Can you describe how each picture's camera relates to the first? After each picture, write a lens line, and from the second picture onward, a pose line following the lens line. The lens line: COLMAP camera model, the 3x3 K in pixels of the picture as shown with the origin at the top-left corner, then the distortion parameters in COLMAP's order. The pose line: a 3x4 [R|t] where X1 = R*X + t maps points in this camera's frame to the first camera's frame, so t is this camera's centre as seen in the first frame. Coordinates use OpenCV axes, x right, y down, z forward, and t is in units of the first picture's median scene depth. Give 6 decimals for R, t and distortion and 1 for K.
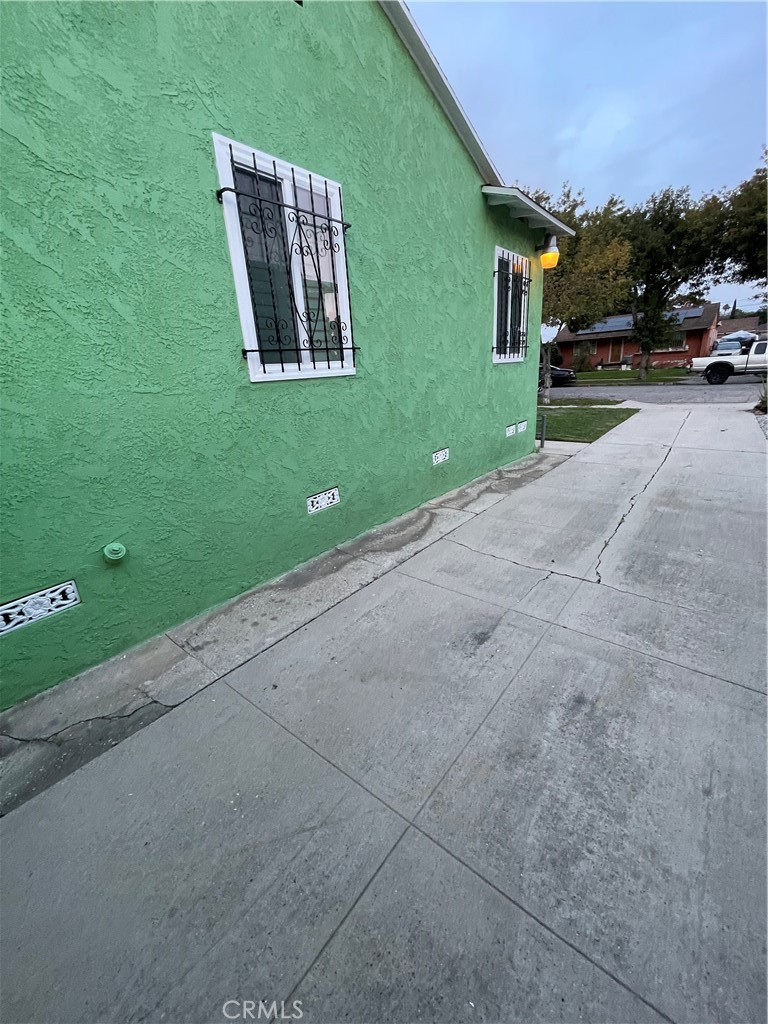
lens RADIAL K [[412.2, 0, 383.7], [0, 412.2, 508.6], [0, 0, 1]] dist [0.002420, -0.000475]
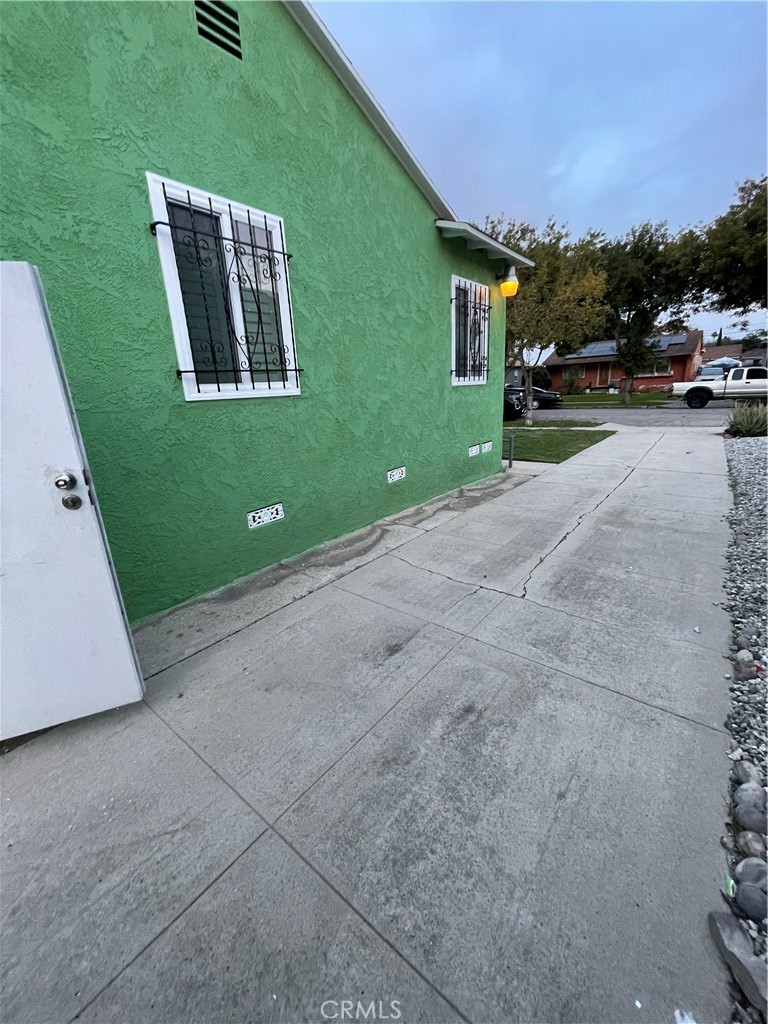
lens RADIAL K [[412.2, 0, 383.7], [0, 412.2, 508.6], [0, 0, 1]] dist [0.002420, -0.000475]
pose [[0.999935, 0.008871, 0.007168, 0.147801], [-0.008530, 0.998896, -0.046191, 0.008073], [-0.007570, 0.046126, 0.998907, -0.028765]]
